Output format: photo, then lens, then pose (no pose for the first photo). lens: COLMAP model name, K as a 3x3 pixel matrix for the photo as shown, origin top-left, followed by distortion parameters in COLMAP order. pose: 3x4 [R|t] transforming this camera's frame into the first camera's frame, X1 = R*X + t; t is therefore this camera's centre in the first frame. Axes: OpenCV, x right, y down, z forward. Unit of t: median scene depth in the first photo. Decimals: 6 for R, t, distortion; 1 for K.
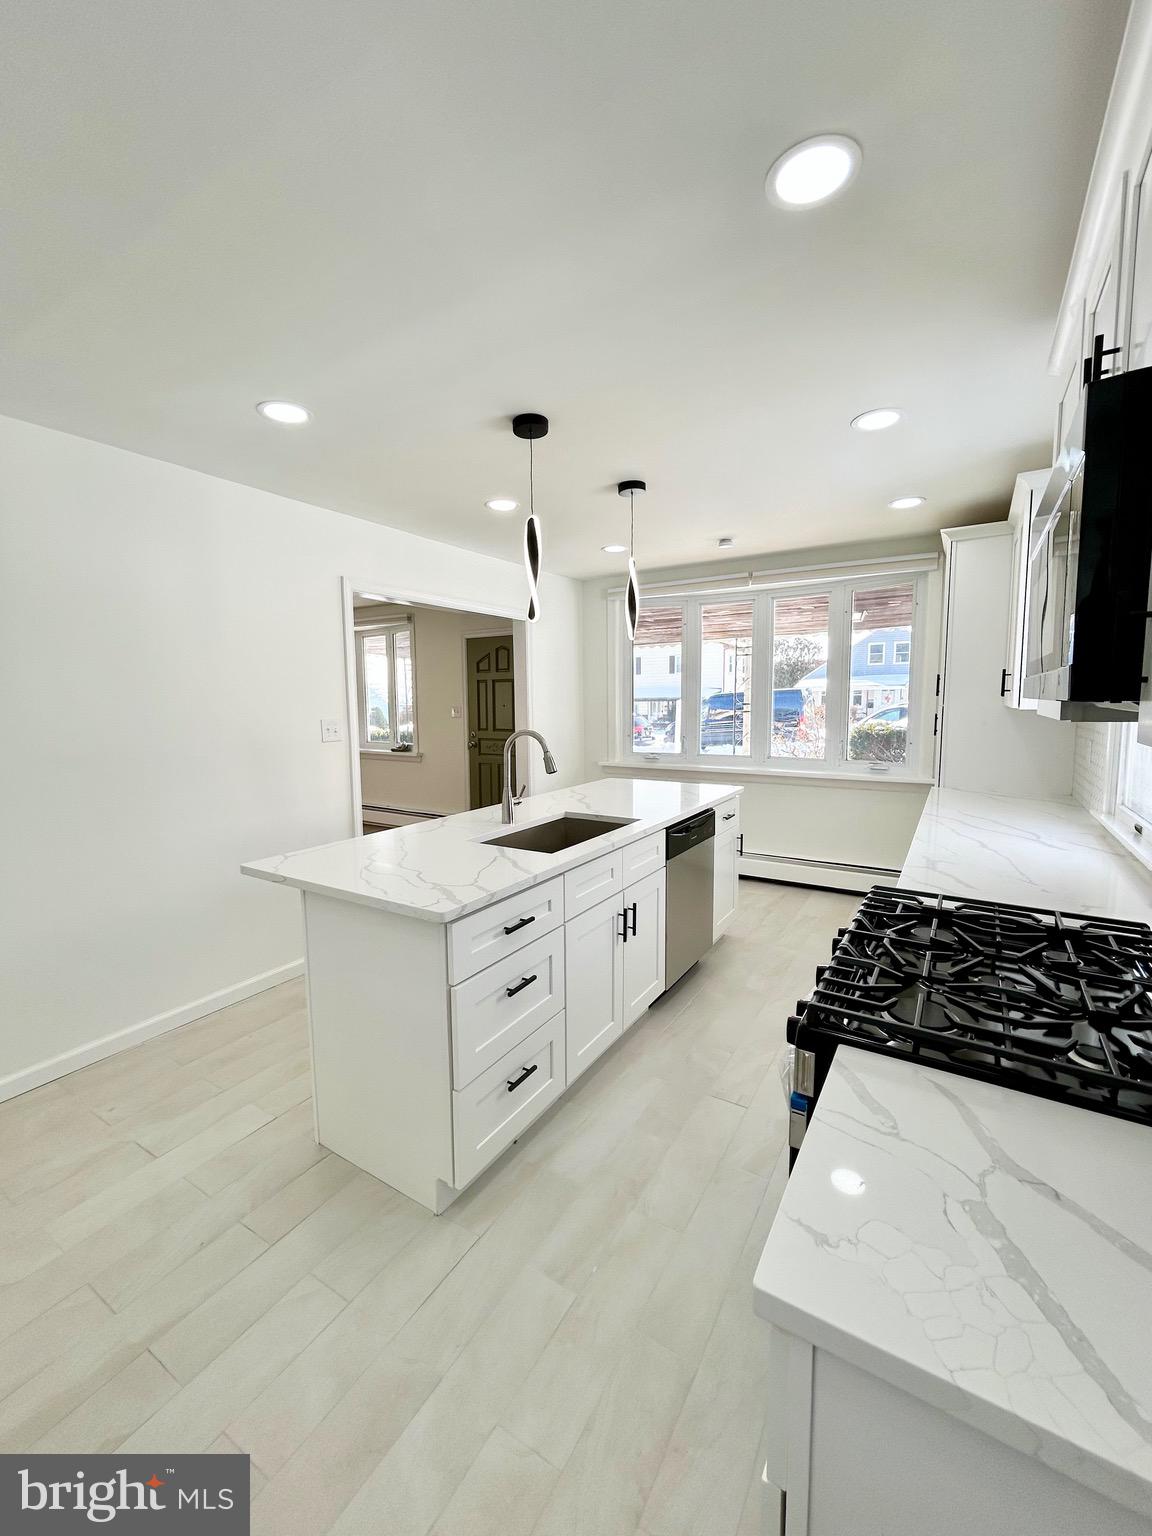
lens RADIAL K [[624.0, 0, 567.9], [0, 624.0, 761.2], [0, 0, 1]] dist [-0.000198, 0.000259]
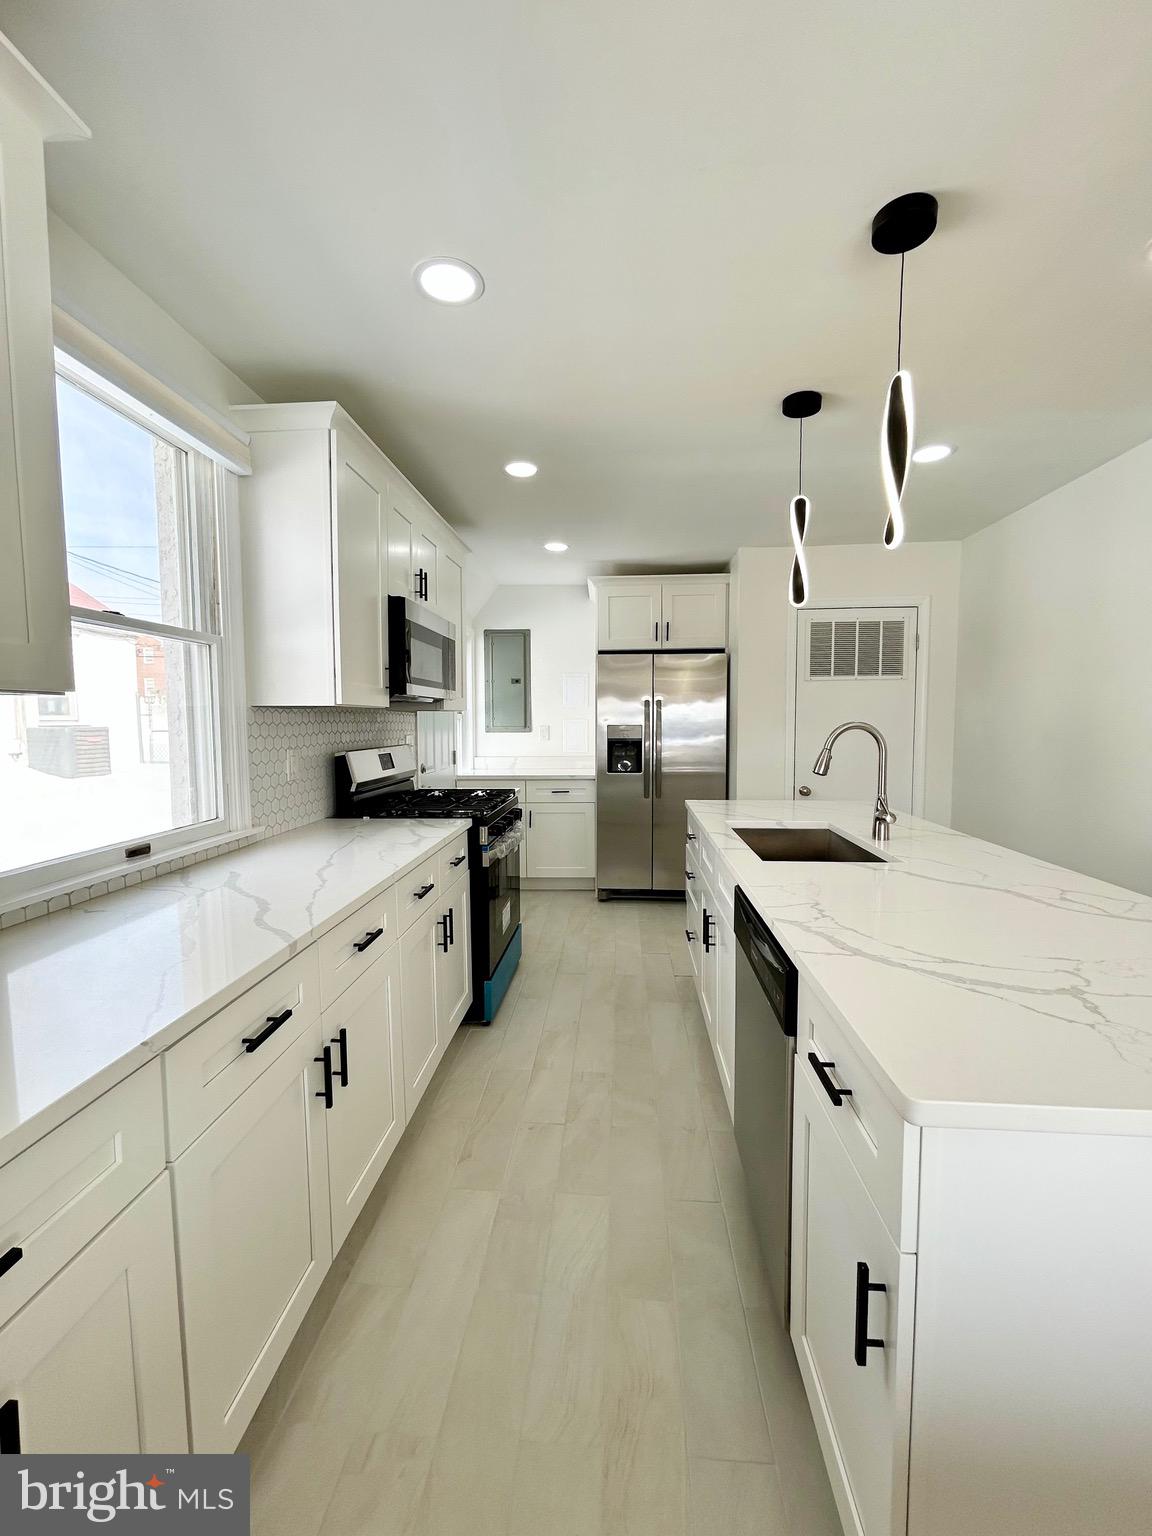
lens RADIAL K [[624.0, 0, 577.3], [0, 624.0, 762.9], [0, 0, 1]] dist [-0.000198, 0.000259]
pose [[-0.880303, 0.045367, -0.472237, 0.407273], [-0.037400, 0.985683, 0.164410, -0.076159], [0.472935, 0.162392, -0.866003, 0.984221]]
